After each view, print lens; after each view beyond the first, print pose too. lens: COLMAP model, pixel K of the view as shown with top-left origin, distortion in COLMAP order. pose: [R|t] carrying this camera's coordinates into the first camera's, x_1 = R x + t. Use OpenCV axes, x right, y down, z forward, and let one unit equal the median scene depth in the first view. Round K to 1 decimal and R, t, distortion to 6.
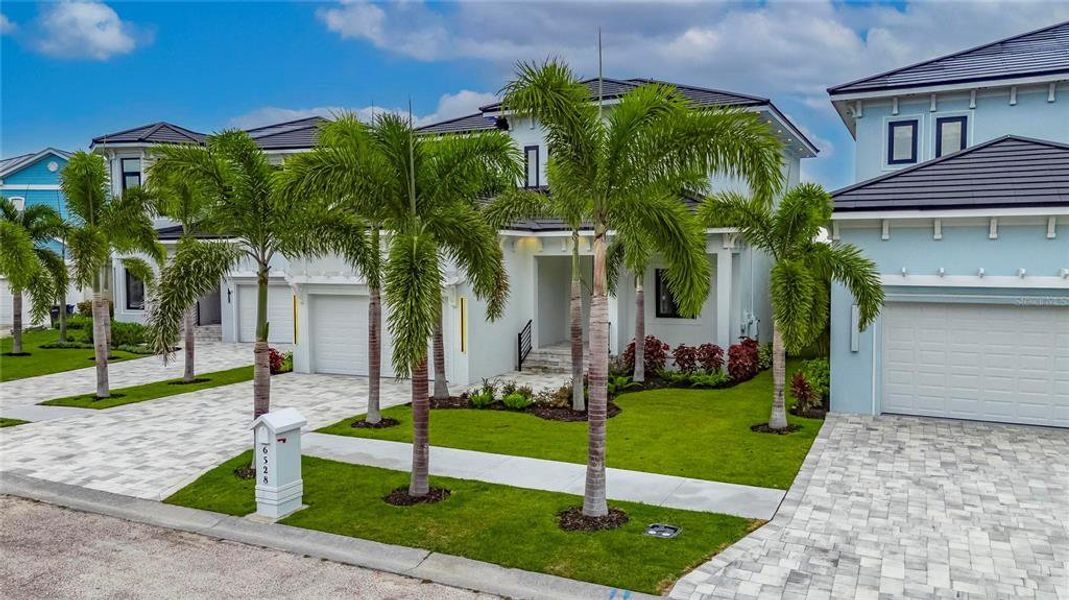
lens RADIAL K [[819.4, 0, 525.2], [0, 819.4, 302.1], [0, 0, 1]] dist [0.039563, -0.029452]
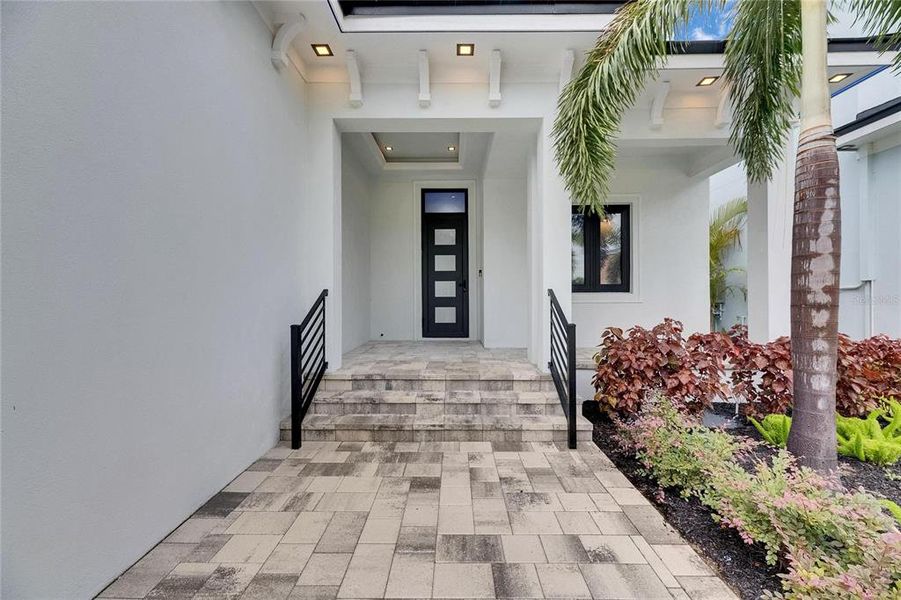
lens RADIAL K [[365.9, 0, 443.9], [0, 365.9, 299.7], [0, 0, 1]] dist [0.006190, -0.000011]
pose [[0.915374, 0.002301, 0.402597, -0.024344], [0.018337, 0.998708, -0.047400, 0.074358], [-0.402186, 0.050771, 0.914149, 1.759249]]
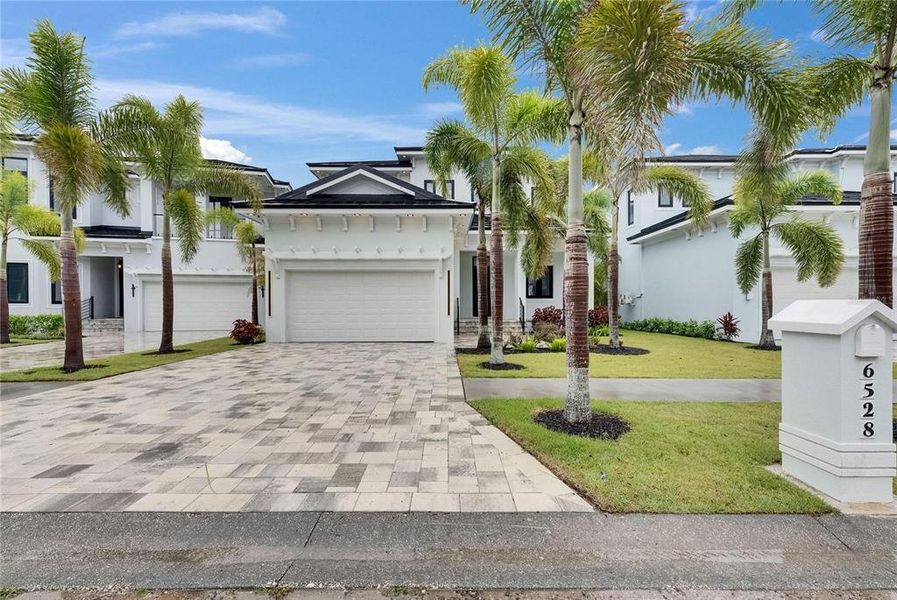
lens RADIAL K [[402.2, 0, 447.3], [0, 402.2, 311.8], [0, 0, 1]] dist [0.007726, -0.000477]
pose [[0.891728, 0.000408, 0.452571, -0.658334], [0.018482, 0.999133, -0.037316, 0.148258], [-0.452194, 0.041640, 0.890947, 0.894036]]
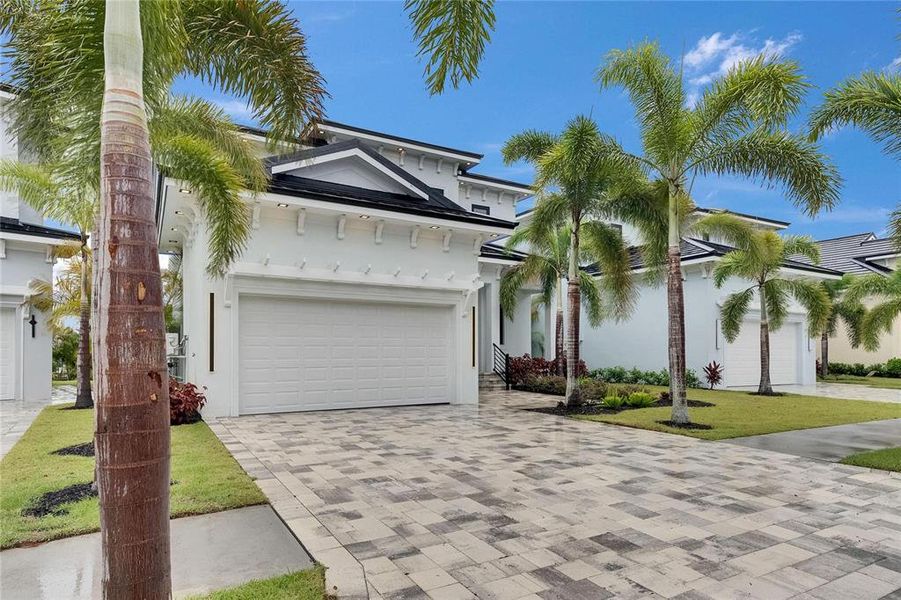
lens RADIAL K [[538.3, 0, 461.1], [0, 538.3, 349.7], [0, 0, 1]] dist [0.029580, -0.002508]
pose [[0.536419, 0.013558, 0.843843, -1.112157], [0.039948, 0.998342, -0.041435, 0.126168], [-0.843006, 0.055936, 0.534989, 1.313192]]
